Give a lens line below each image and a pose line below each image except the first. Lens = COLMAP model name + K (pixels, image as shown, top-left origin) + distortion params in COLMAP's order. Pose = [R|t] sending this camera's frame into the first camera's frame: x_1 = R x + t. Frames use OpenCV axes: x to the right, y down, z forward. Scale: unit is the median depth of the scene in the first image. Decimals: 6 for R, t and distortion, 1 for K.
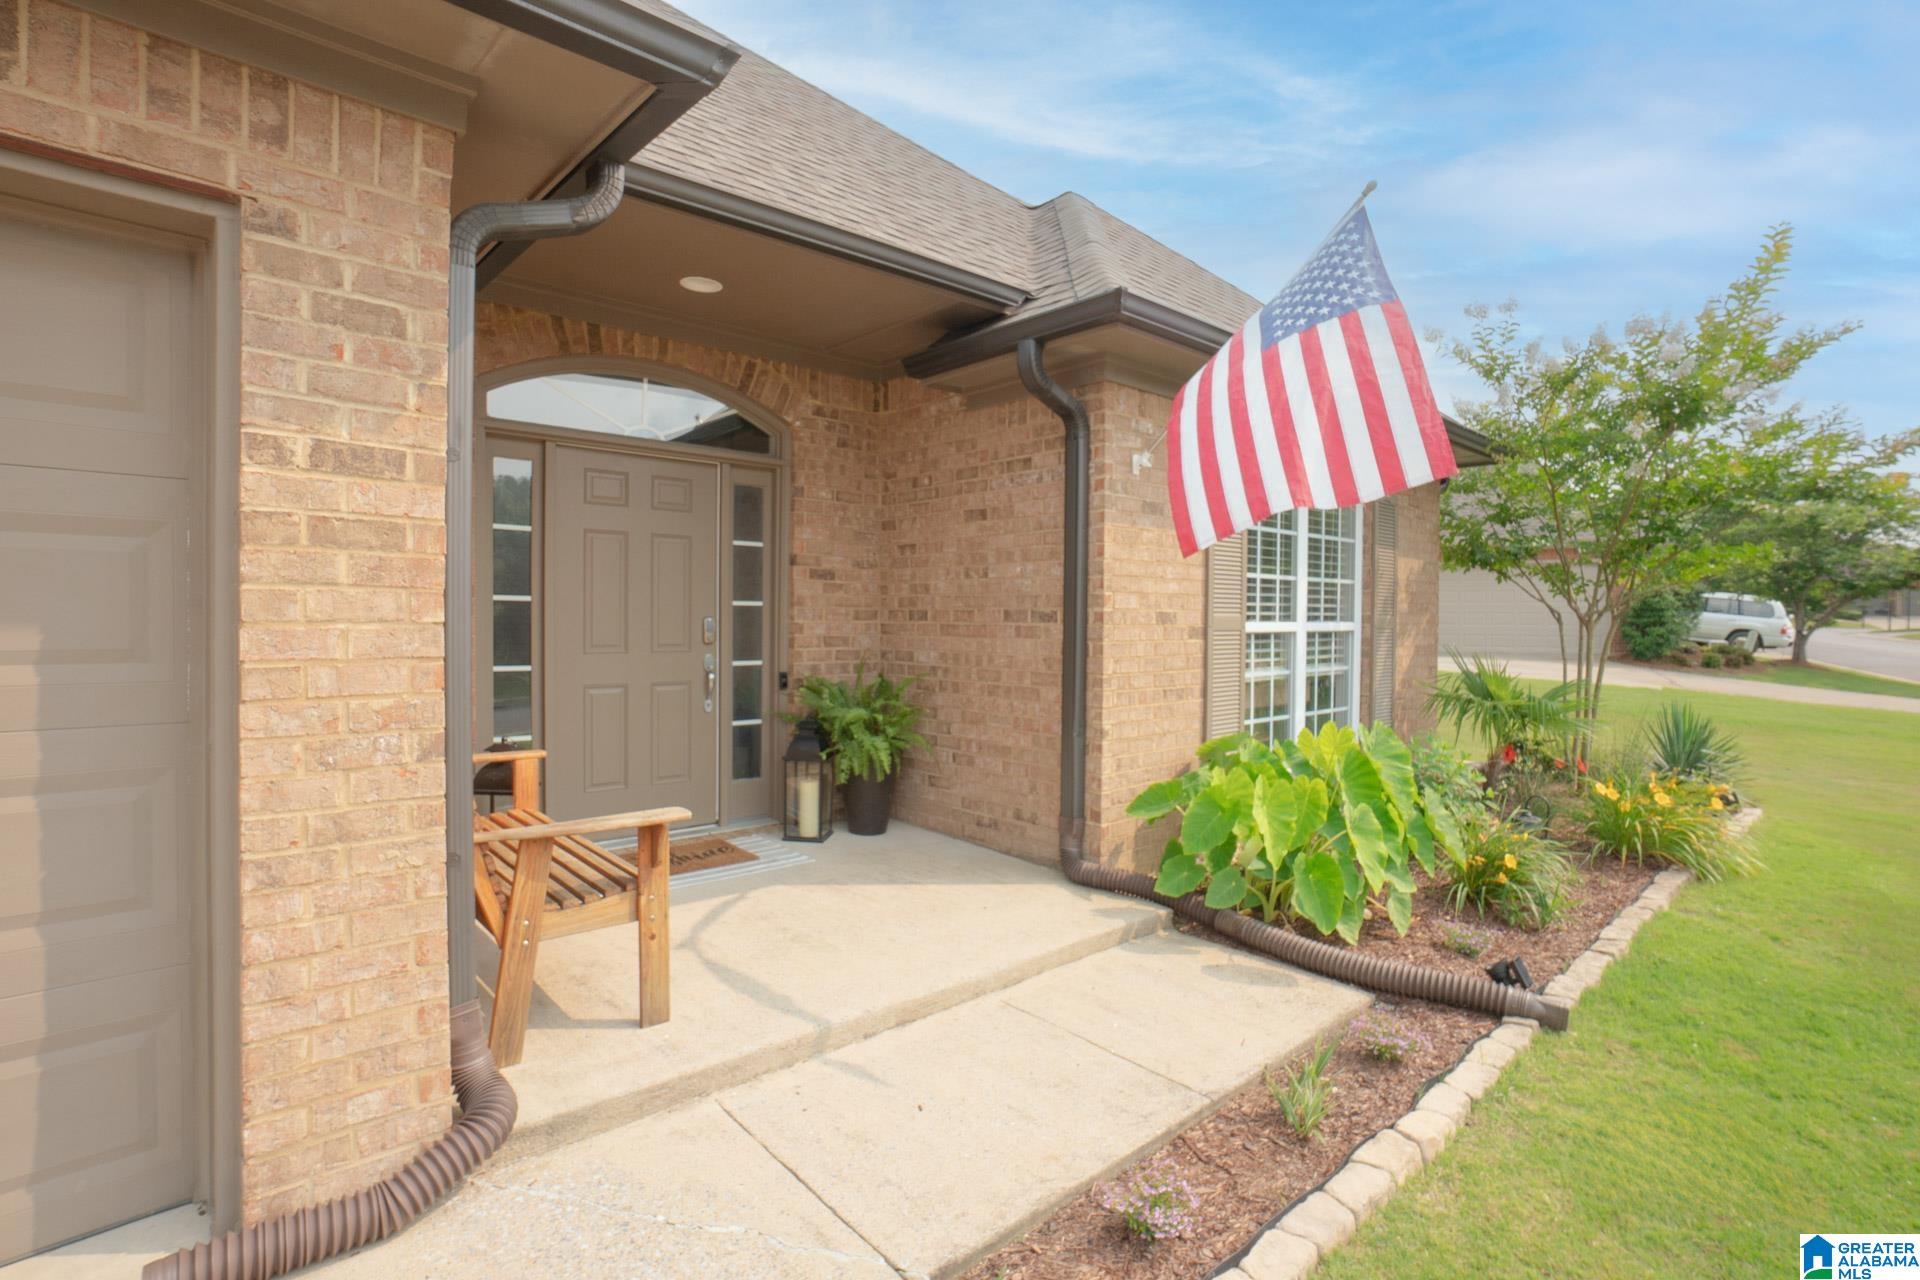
lens RADIAL K [[929.7, 0, 960.0], [0, 929.7, 640.0], [0, 0, 1]] dist [-0.034282, 0.000027]
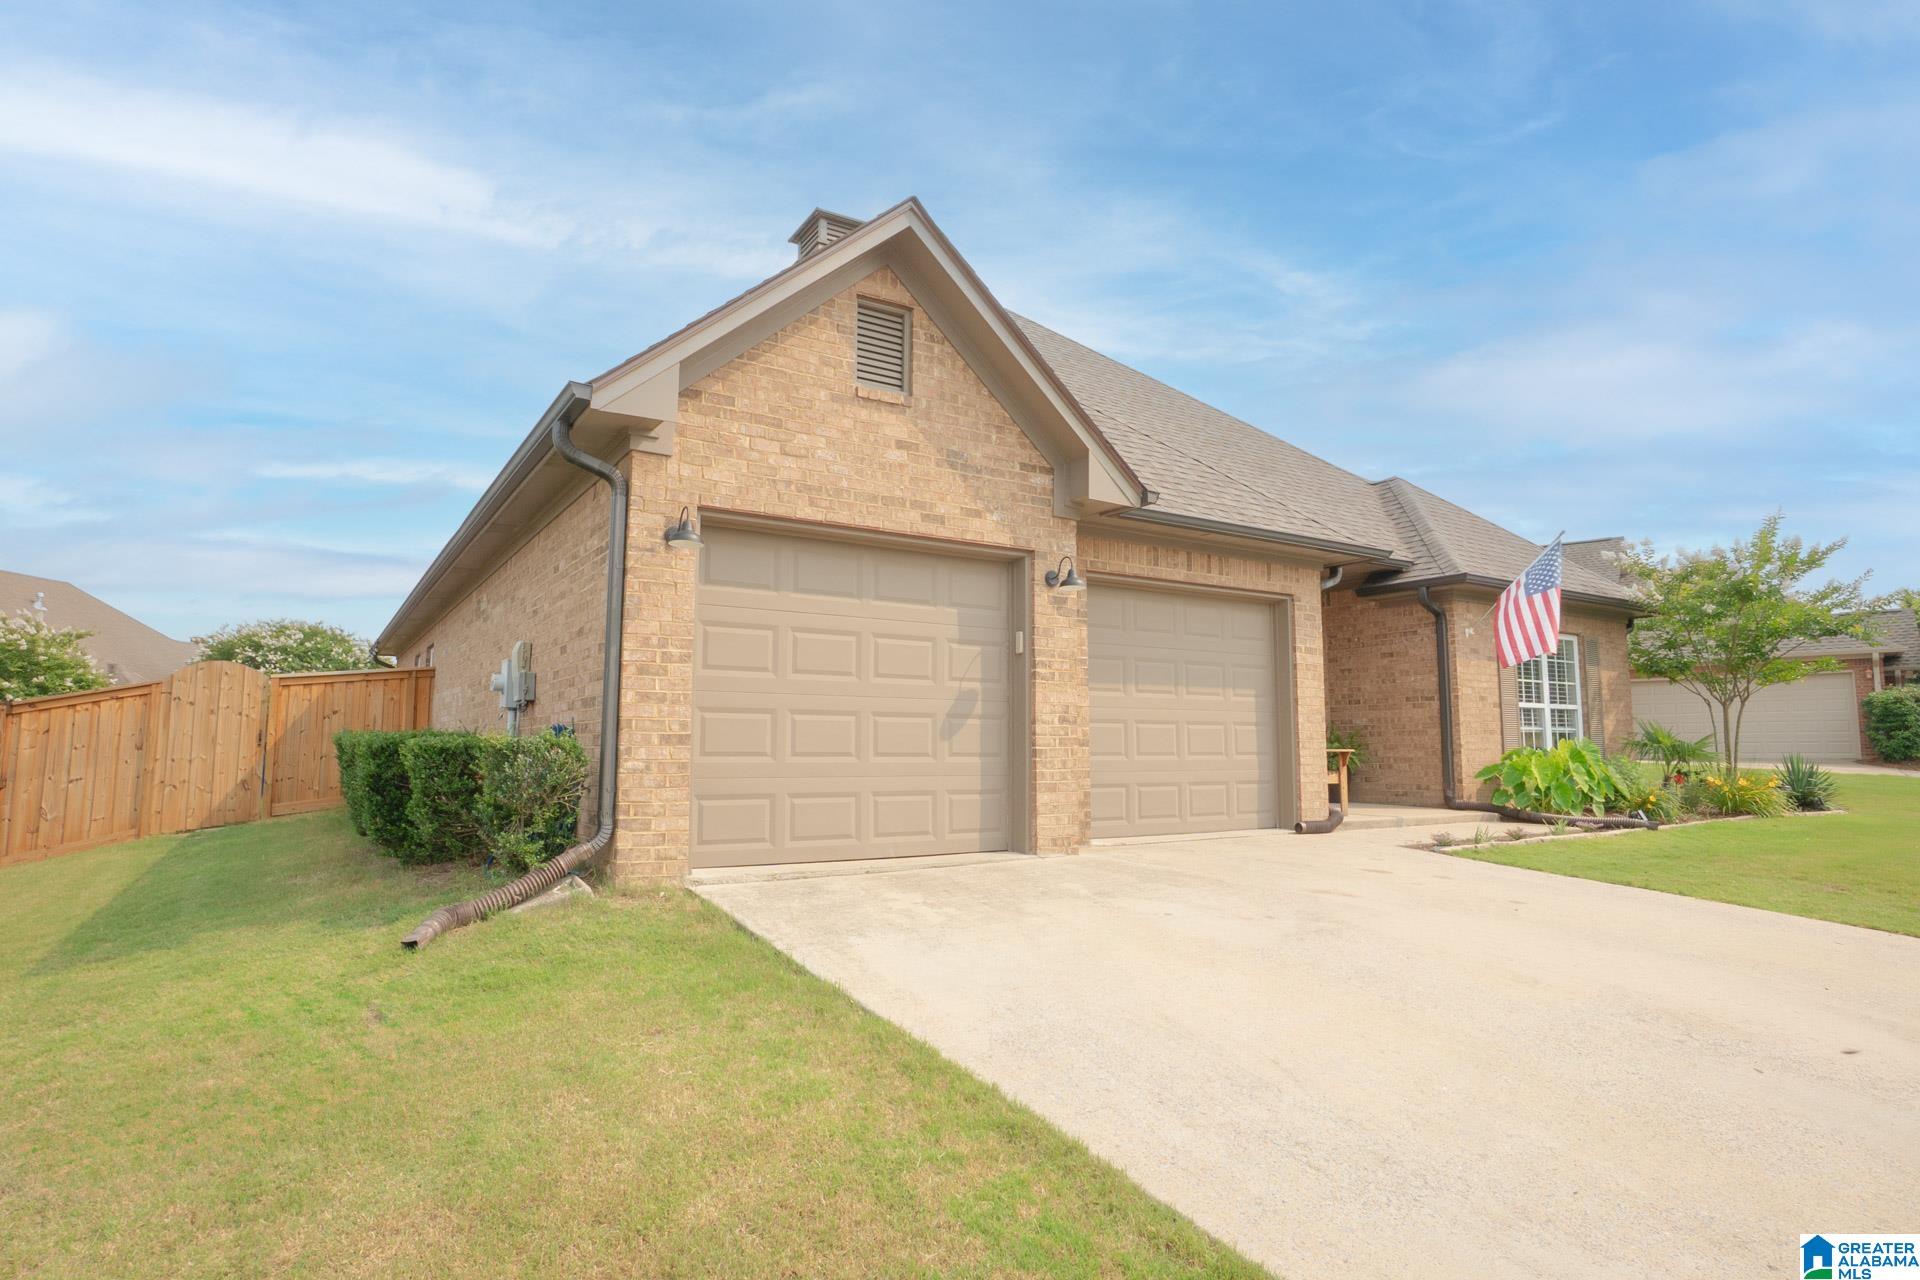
lens RADIAL K [[1092.1, 0, 960.0], [0, 1092.1, 640.0], [0, 0, 1]] dist [-0.001153, 0.000641]
pose [[0.990102, -0.023965, -0.138289, -0.654087], [0.005472, 0.991157, -0.132584, 0.176585], [0.140243, 0.130515, 0.981477, -1.773573]]
